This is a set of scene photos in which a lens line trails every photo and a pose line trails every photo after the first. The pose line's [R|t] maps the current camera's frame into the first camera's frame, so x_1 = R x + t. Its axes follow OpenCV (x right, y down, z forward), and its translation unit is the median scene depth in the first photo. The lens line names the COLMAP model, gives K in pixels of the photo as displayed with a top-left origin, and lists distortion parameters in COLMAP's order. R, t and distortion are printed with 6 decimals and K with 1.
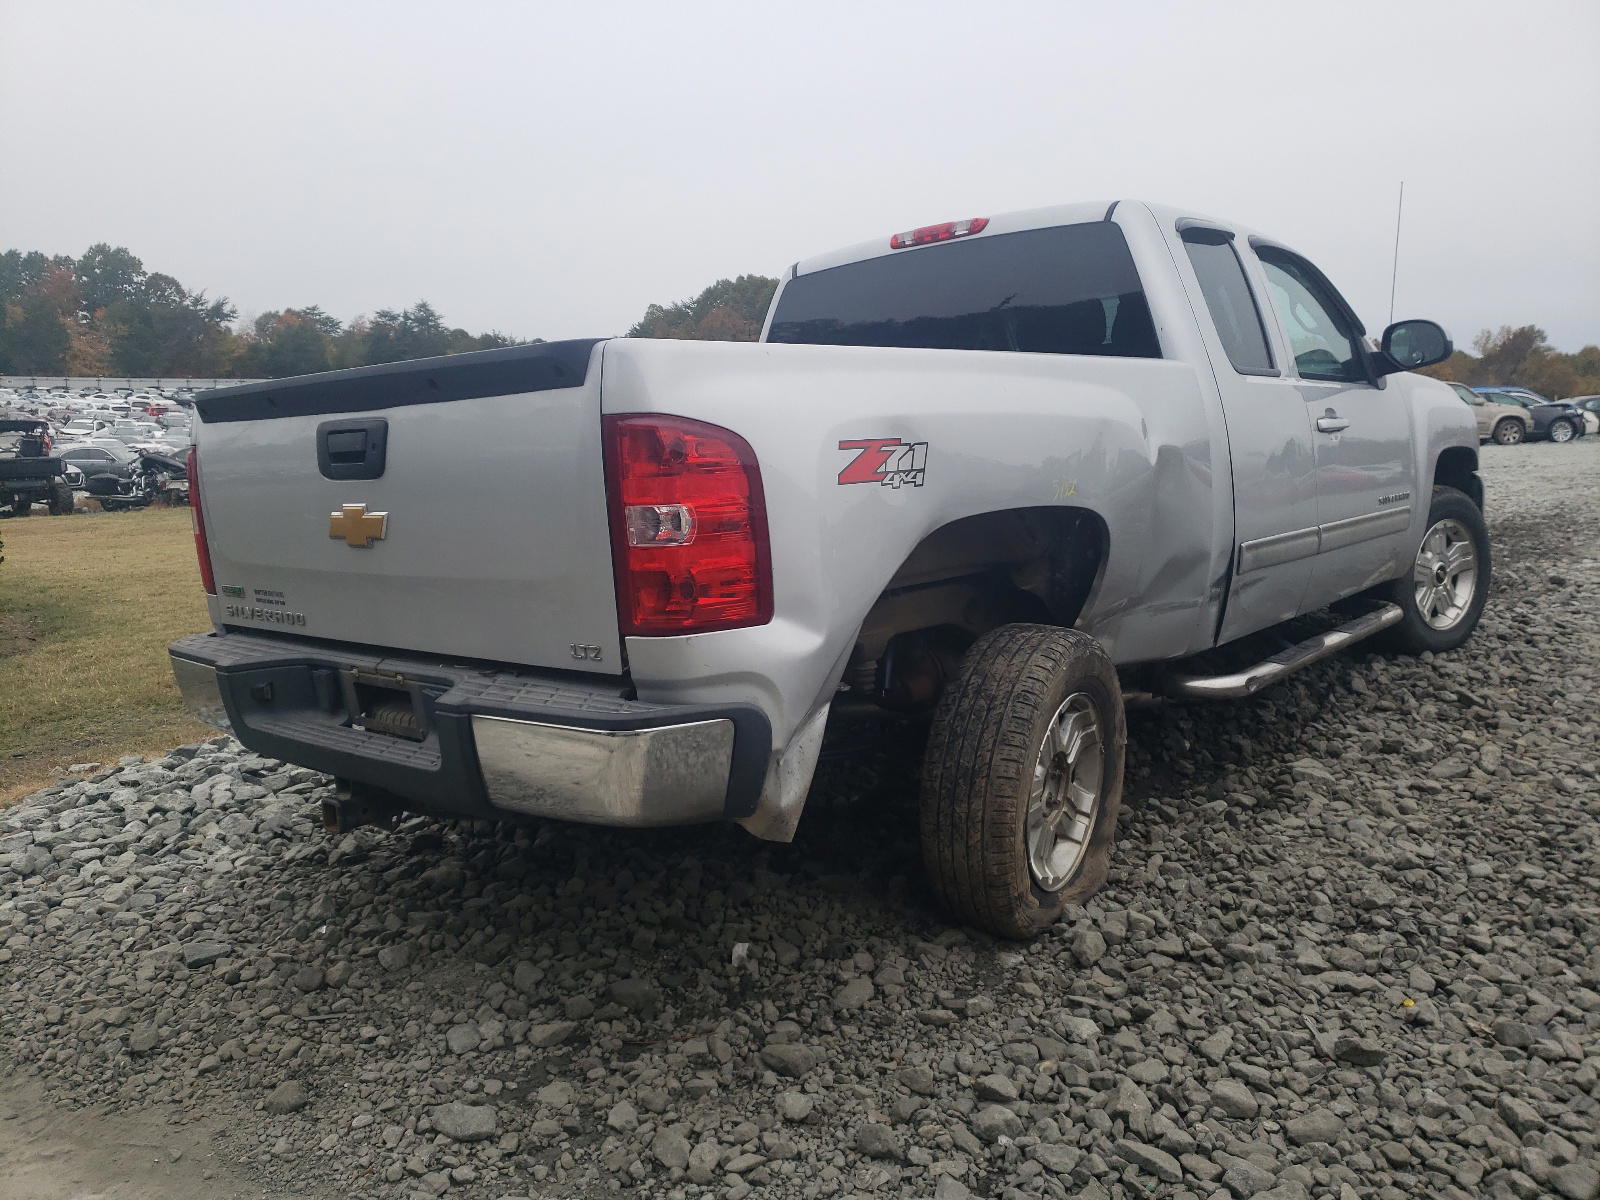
lens RADIAL K [[1312.8, 0, 798.9], [0, 1312.8, 512.5], [0, 0, 1]] dist [0.113840, -0.137791]
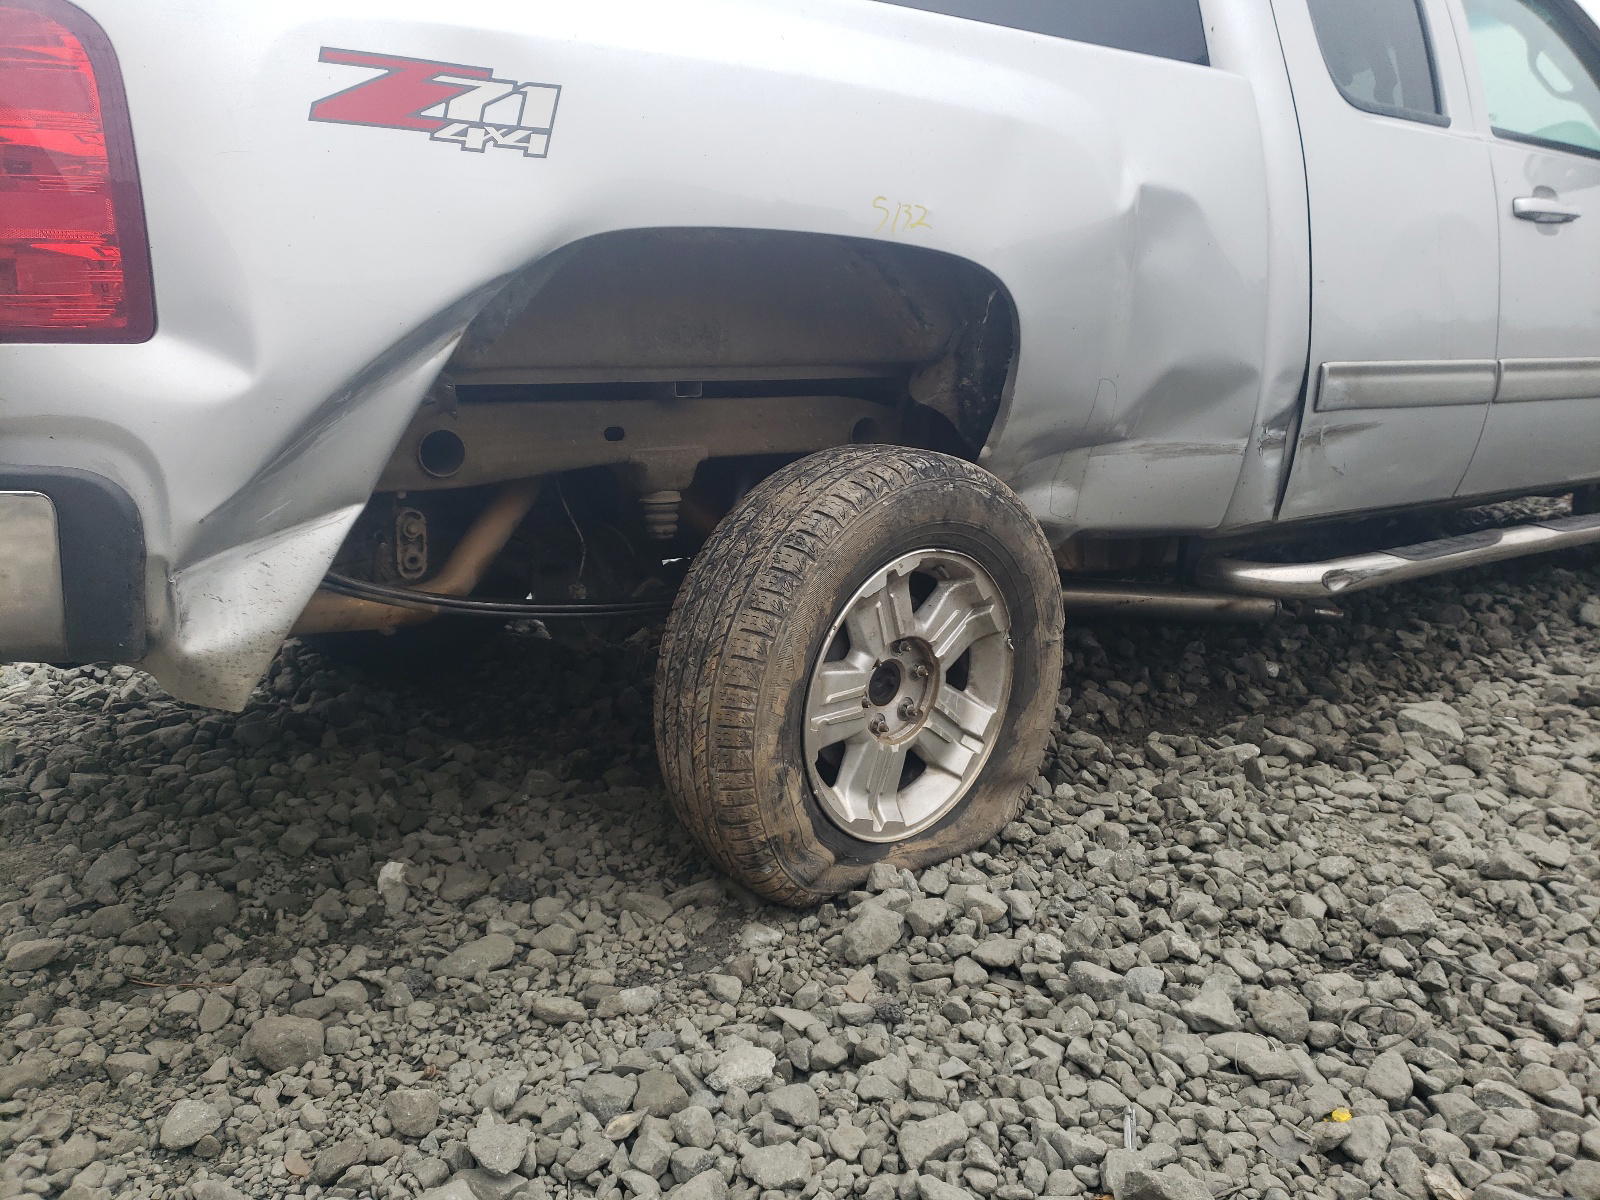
lens RADIAL K [[1312.8, 0, 798.9], [0, 1312.8, 512.5], [0, 0, 1]] dist [0.113840, -0.137791]
pose [[0.966997, 0.062825, -0.246919, 0.315842], [-0.047469, 0.996578, 0.067664, 0.081381], [0.250325, -0.053710, 0.966671, 0.374118]]
